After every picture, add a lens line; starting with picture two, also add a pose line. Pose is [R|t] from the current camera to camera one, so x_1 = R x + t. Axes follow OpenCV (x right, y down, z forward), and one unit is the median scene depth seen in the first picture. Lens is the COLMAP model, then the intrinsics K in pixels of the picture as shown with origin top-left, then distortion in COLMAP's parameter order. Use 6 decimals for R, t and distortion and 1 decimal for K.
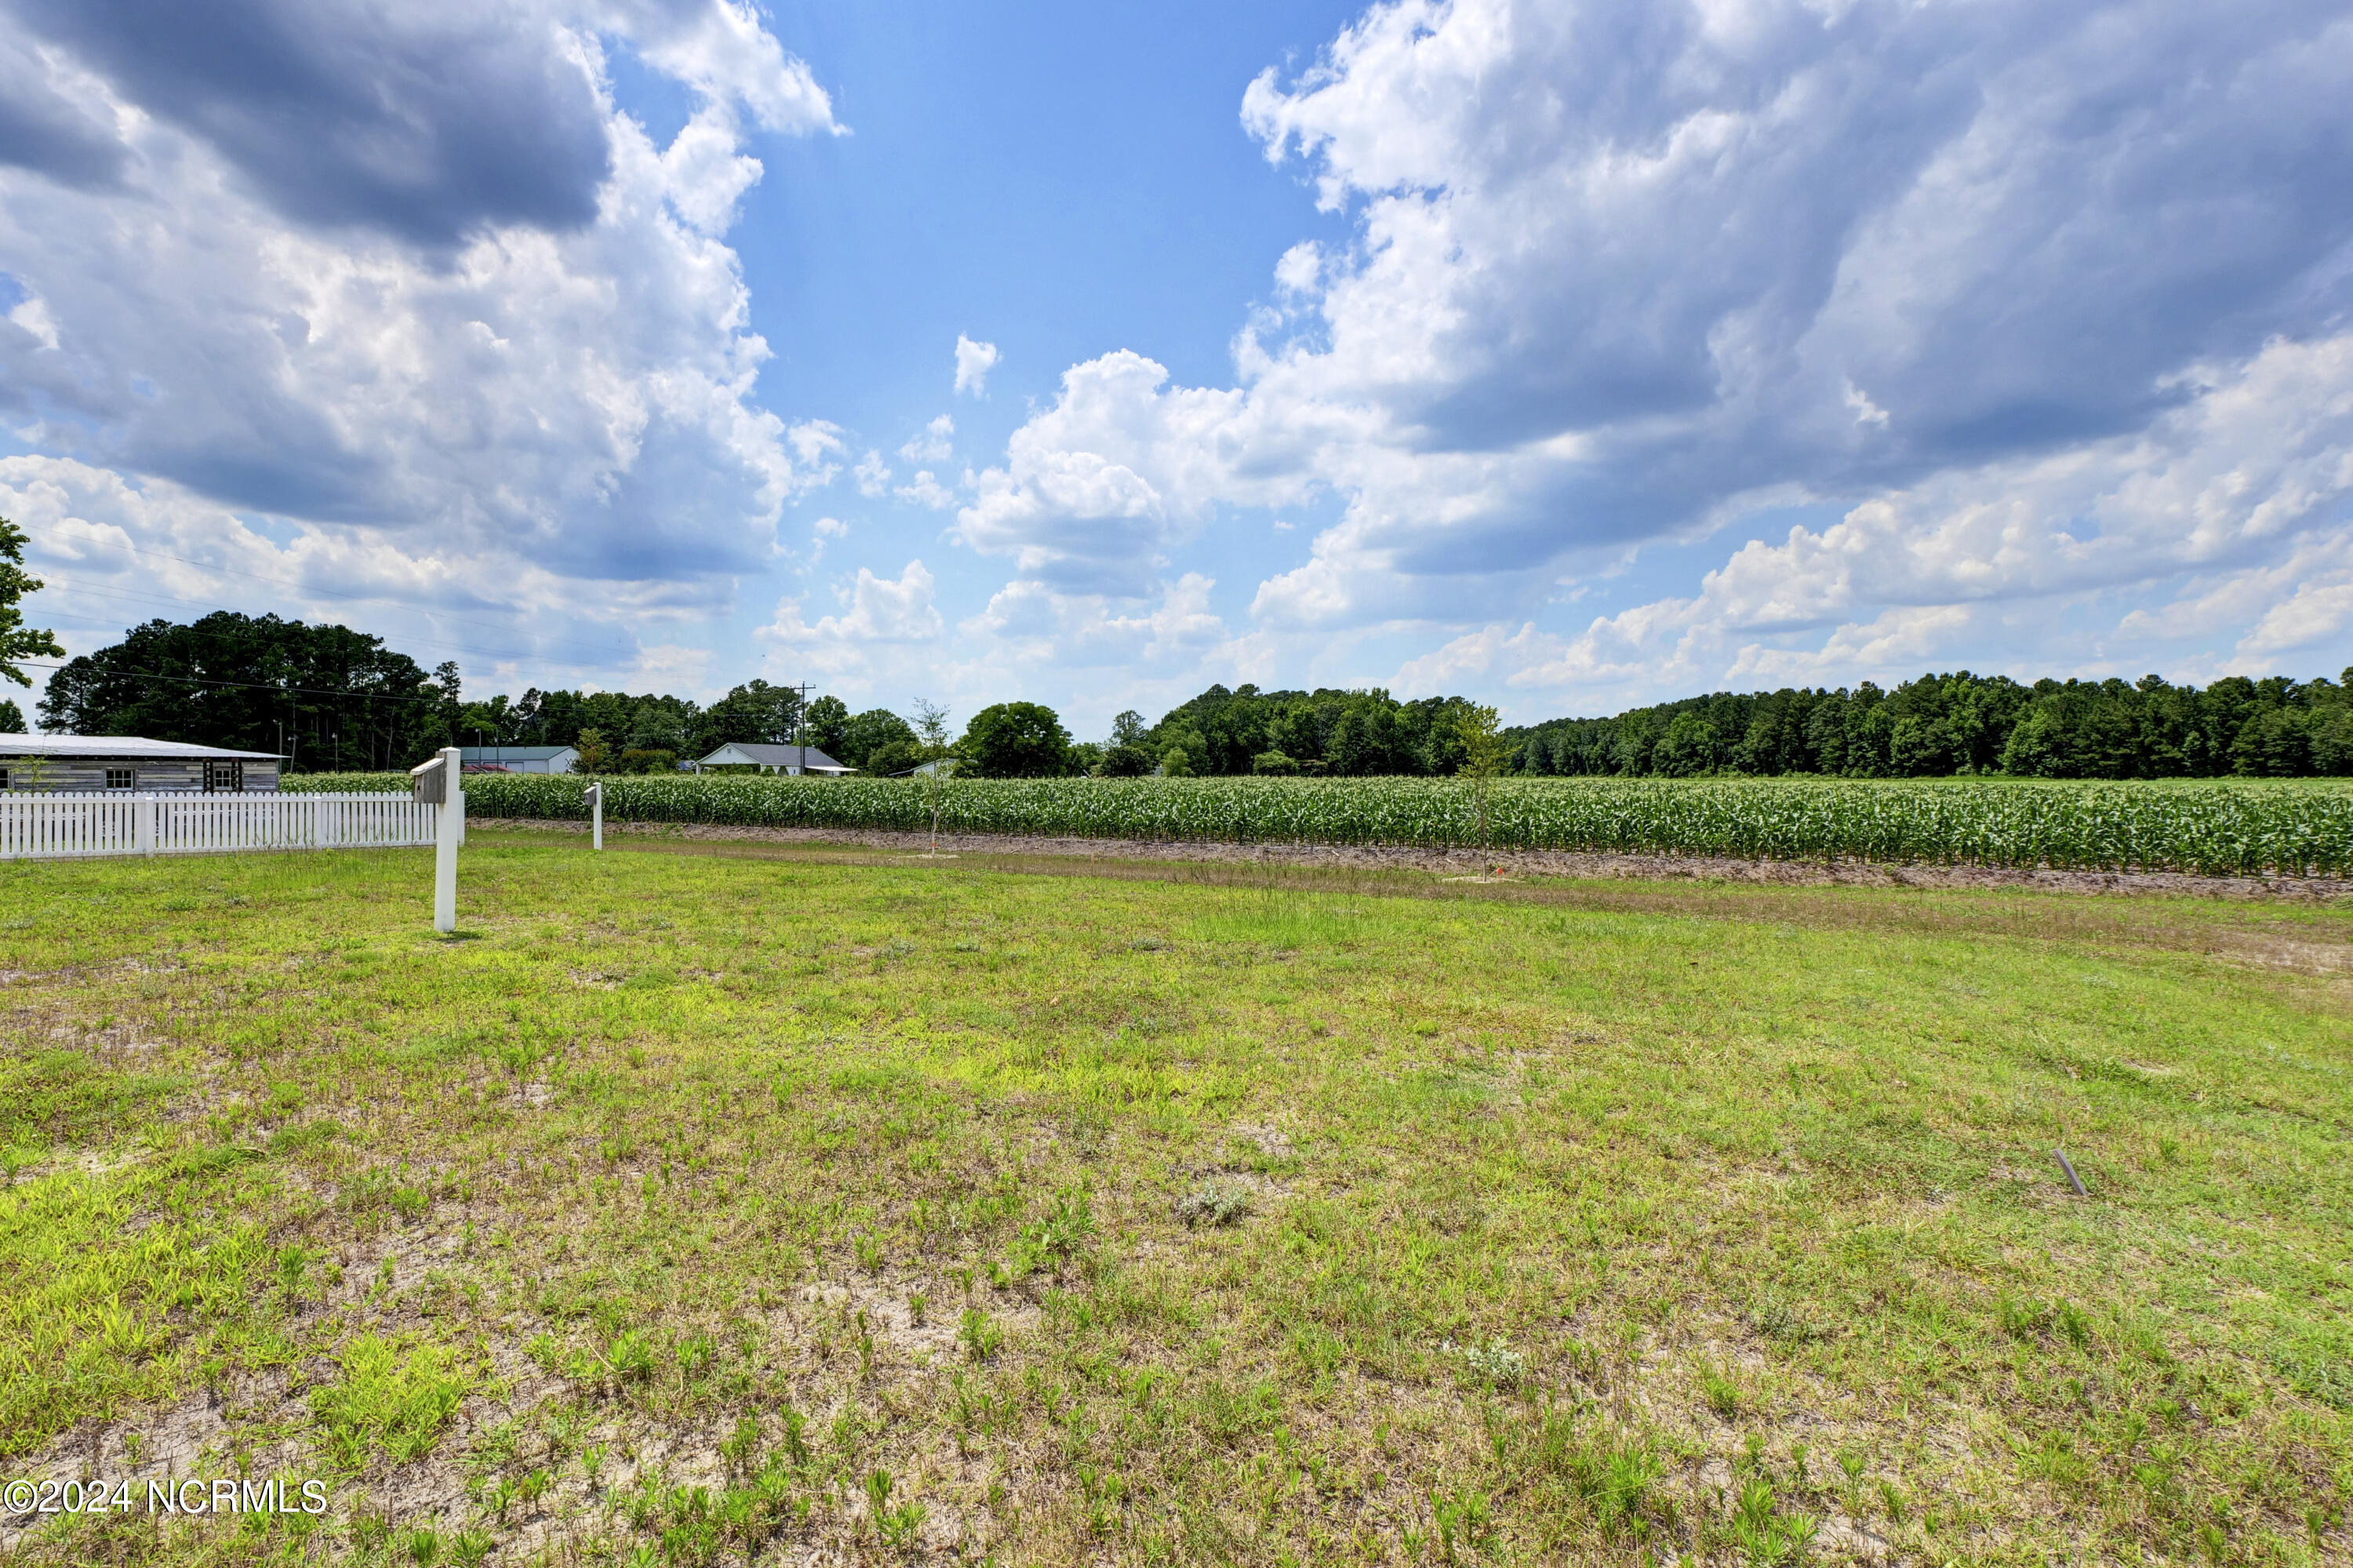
lens RADIAL K [[1141.6, 0, 1168.6], [0, 1141.6, 786.7], [0, 0, 1]] dist [-0.012858, -0.001474]
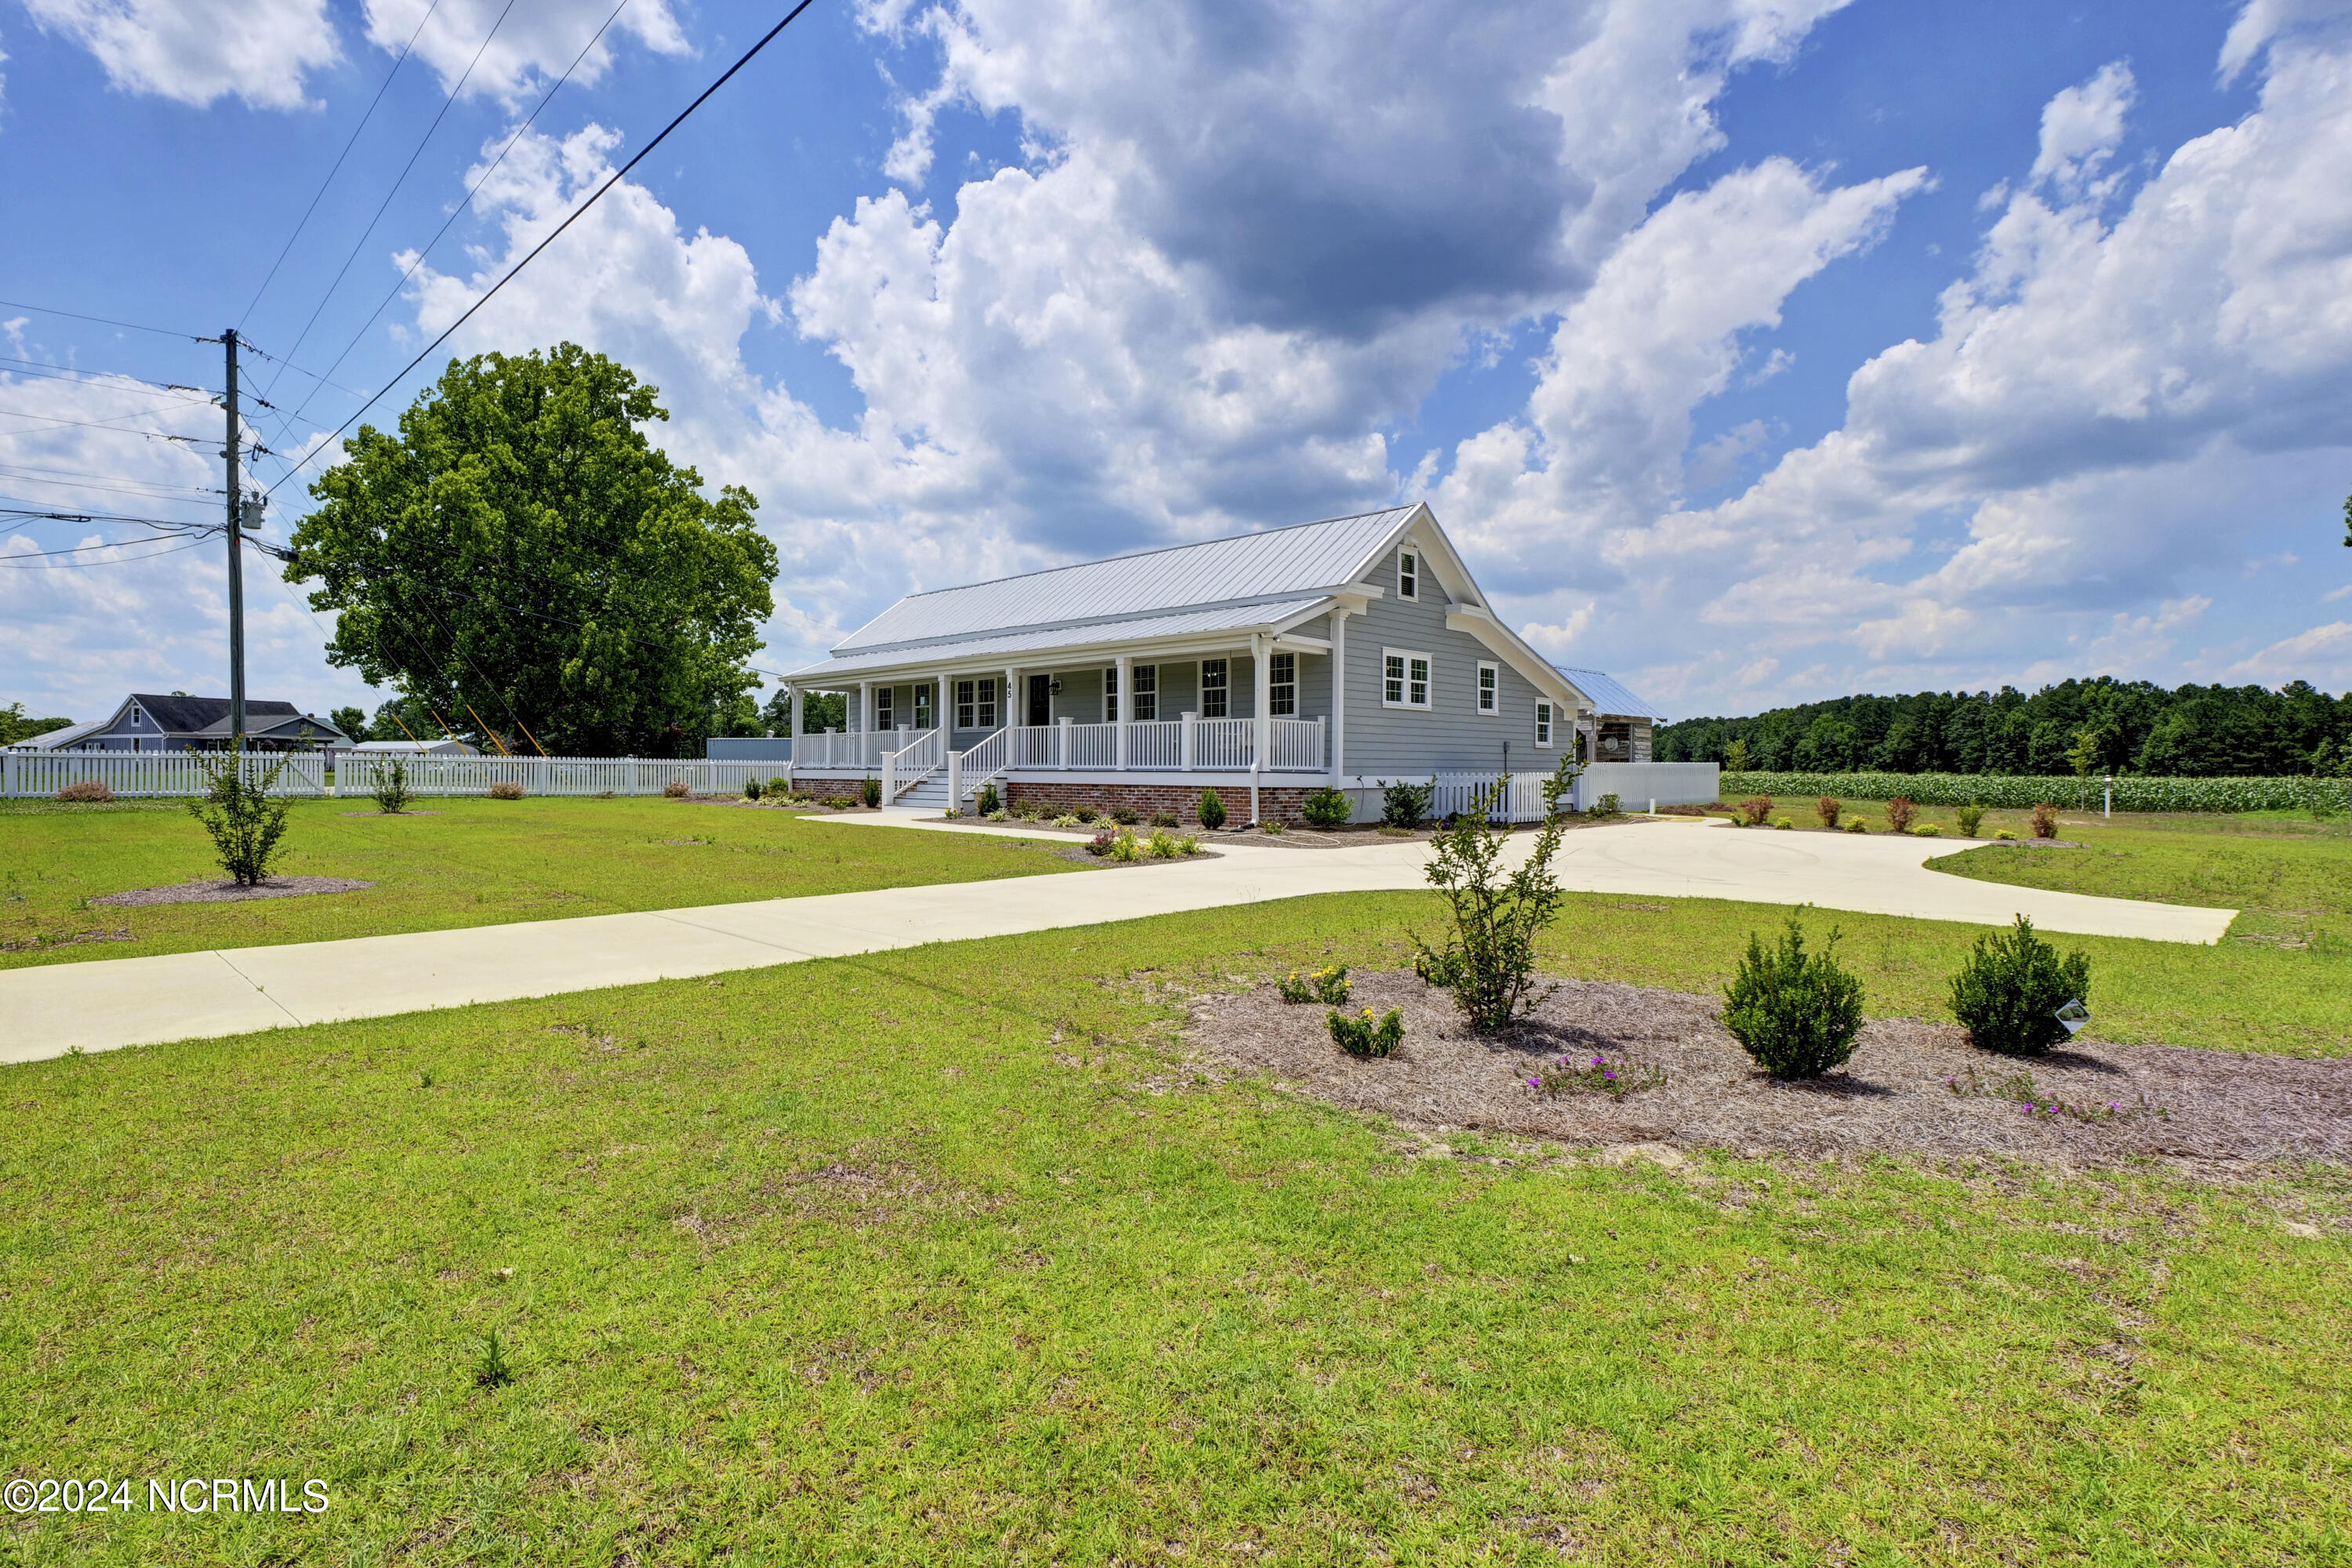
lens RADIAL K [[1141.0, 0, 1174.1], [0, 1141.0, 791.2], [0, 0, 1]] dist [-0.012858, -0.001474]
pose [[0.995606, 0.011437, -0.092935, -0.056862], [-0.010586, 0.999897, 0.009648, 0.002862], [0.093036, -0.008621, 0.995625, -0.121563]]
